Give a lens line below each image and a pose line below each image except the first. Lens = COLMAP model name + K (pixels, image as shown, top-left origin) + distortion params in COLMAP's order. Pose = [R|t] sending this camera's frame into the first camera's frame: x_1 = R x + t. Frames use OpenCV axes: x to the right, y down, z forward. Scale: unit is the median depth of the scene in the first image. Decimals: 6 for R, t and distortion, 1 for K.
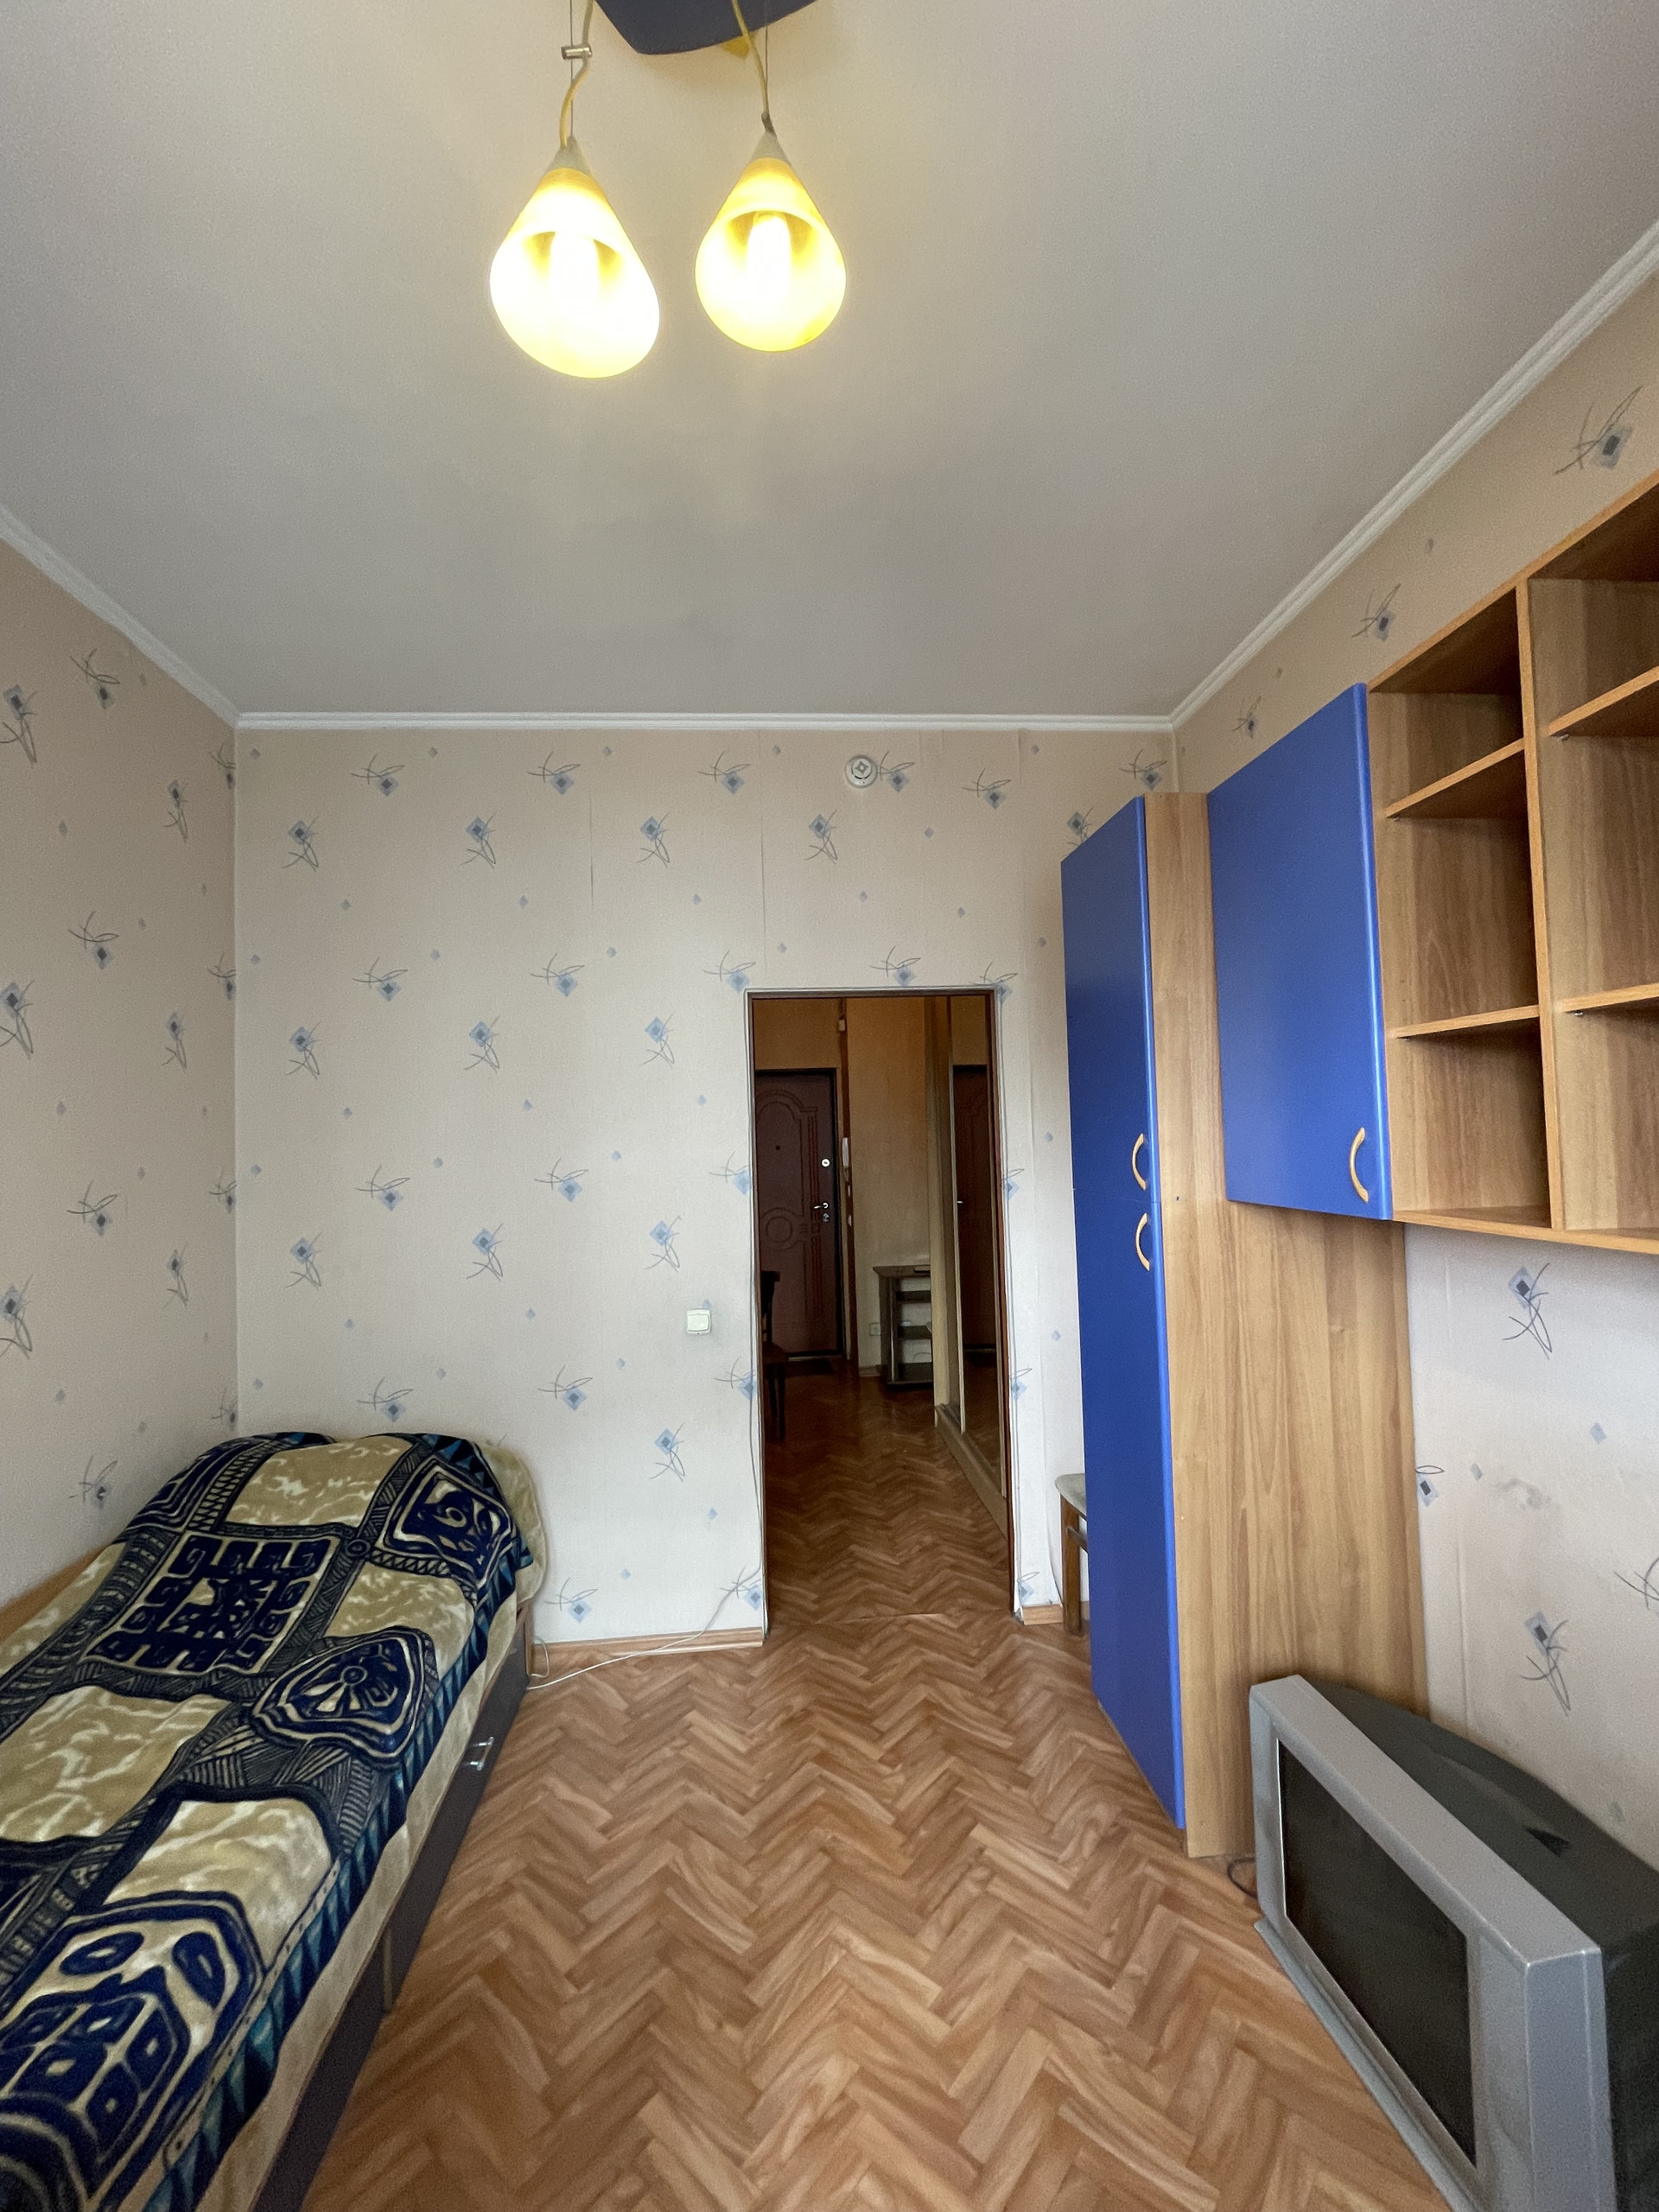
lens RADIAL K [[897.6, 0, 817.5], [0, 897.6, 1103.8], [0, 0, 1]] dist [-0.002337, 0.000696]
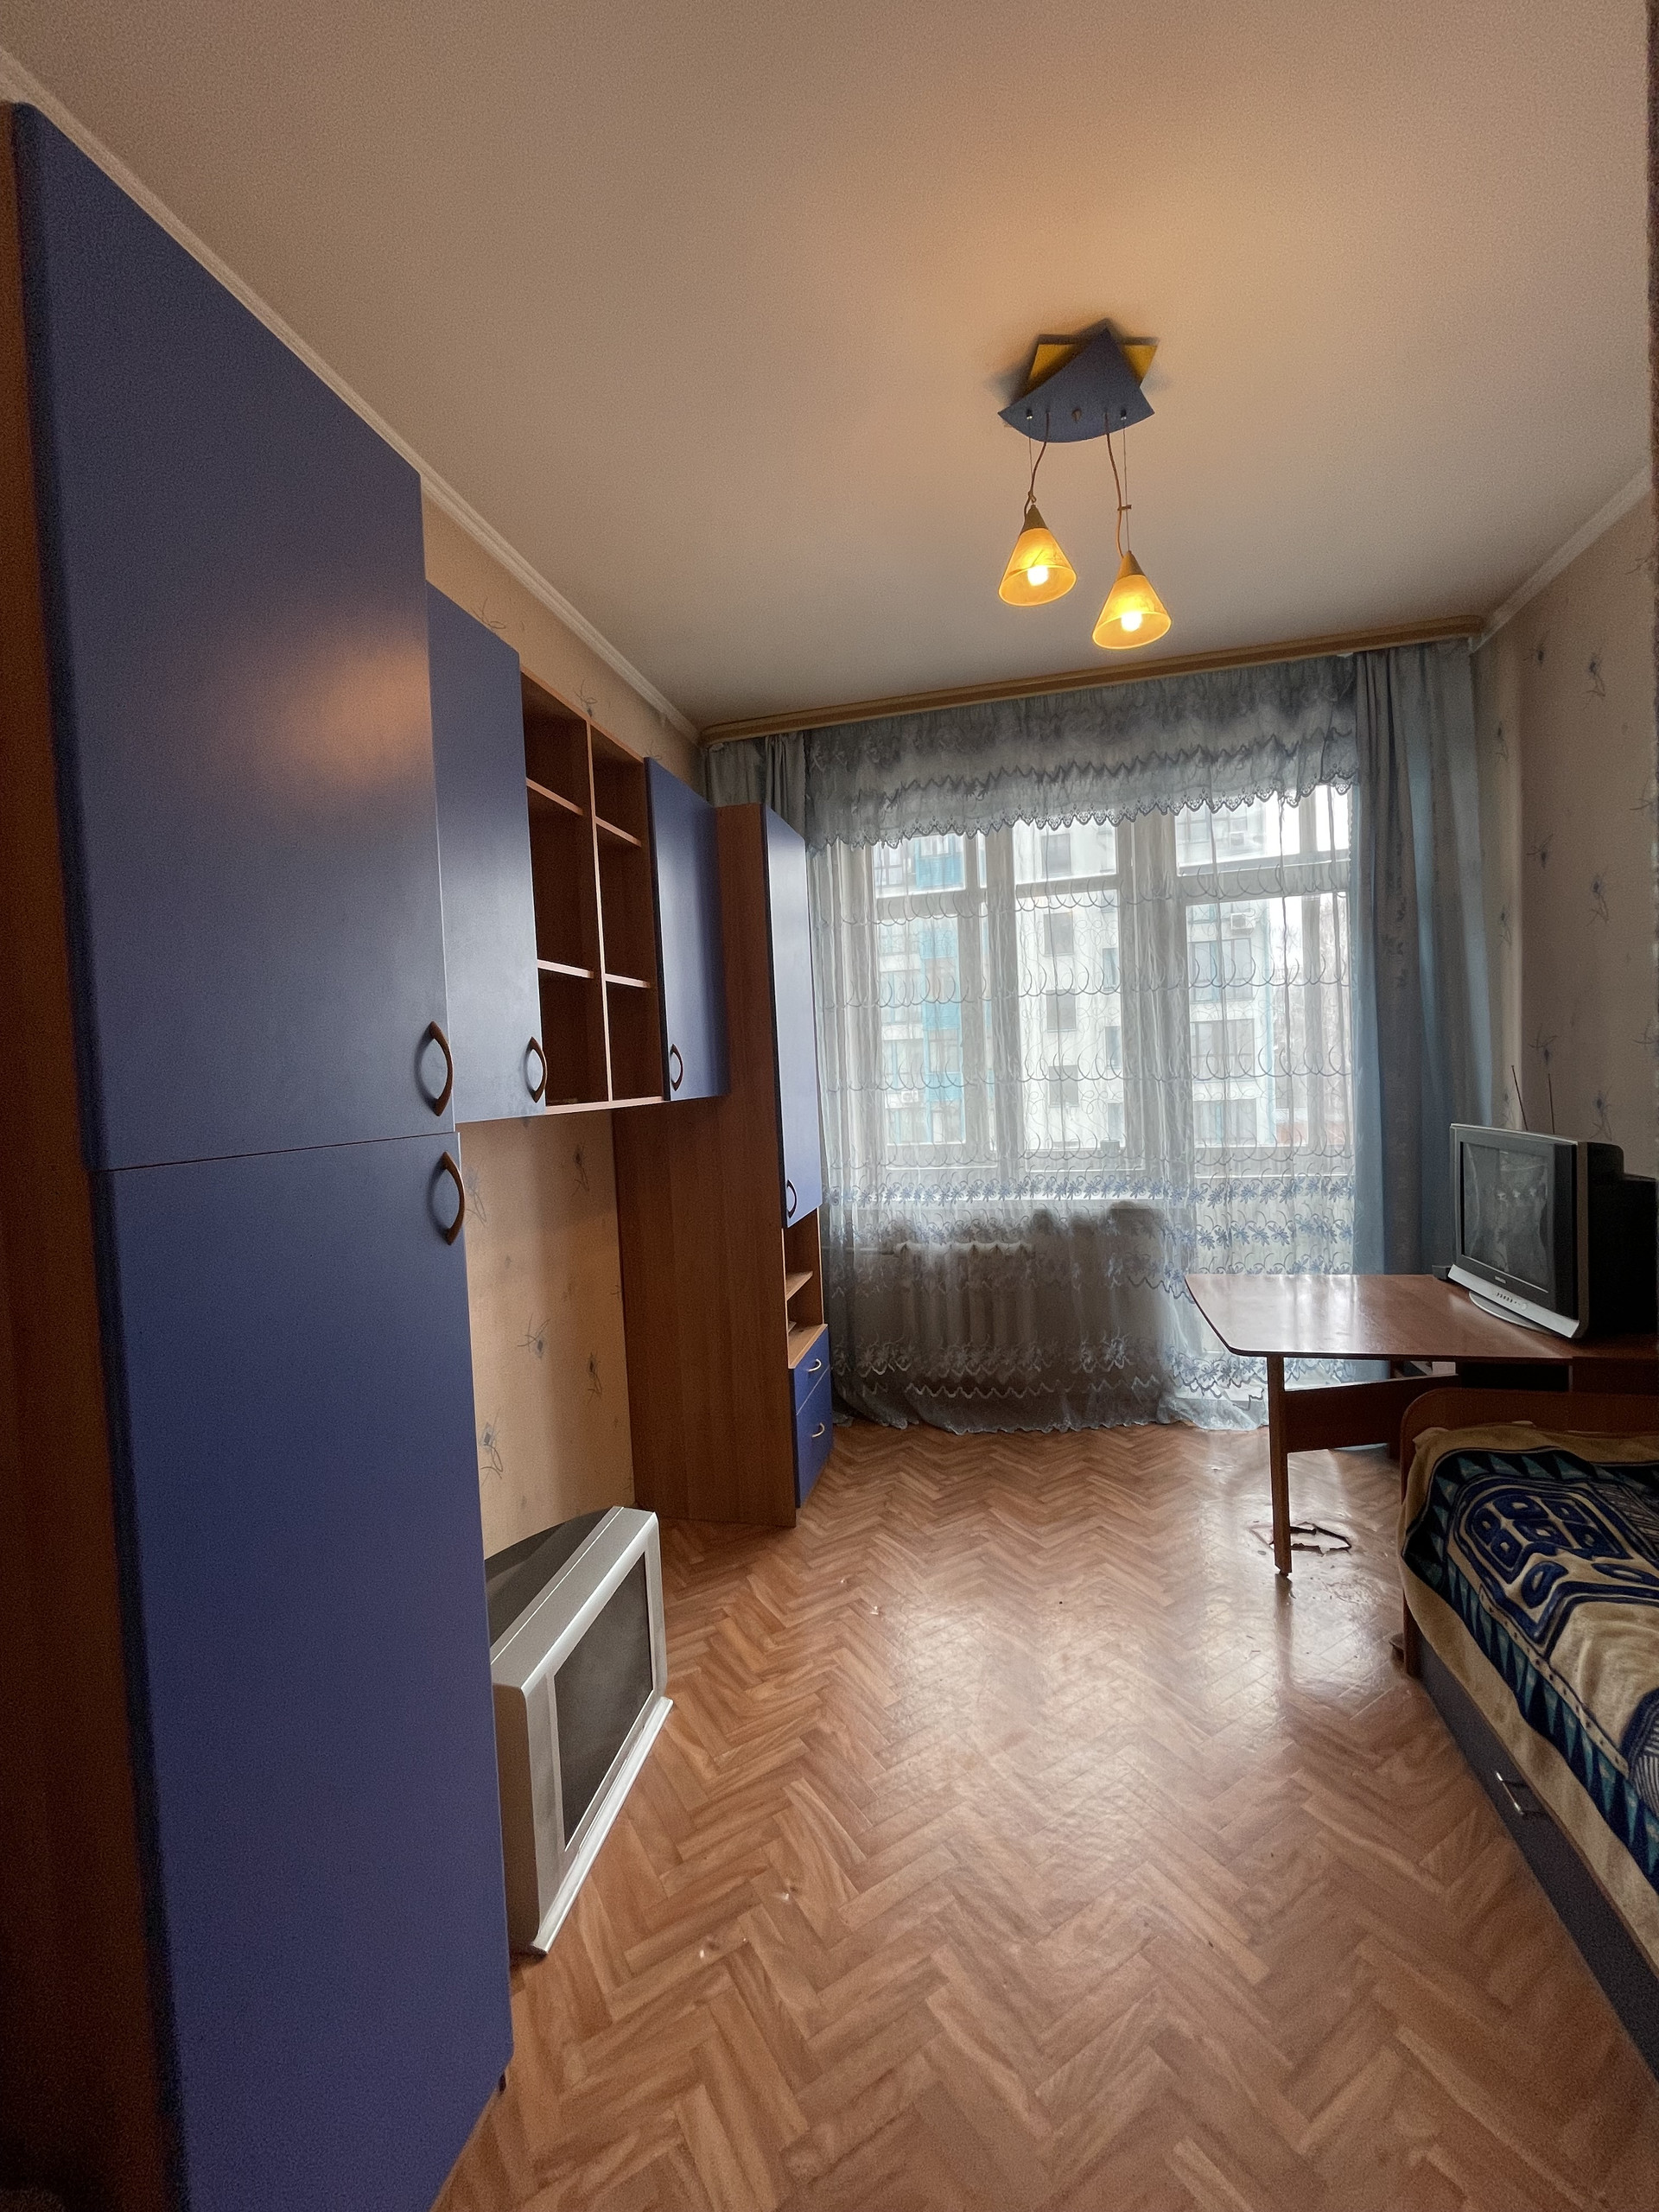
lens RADIAL K [[897.6, 0, 817.5], [0, 897.6, 1103.8], [0, 0, 1]] dist [-0.002337, 0.000696]
pose [[-0.947342, 0.060894, 0.314380, -0.068715], [0.059323, 0.998132, -0.014570, 0.113483], [-0.314680, 0.004848, -0.949186, 1.498293]]
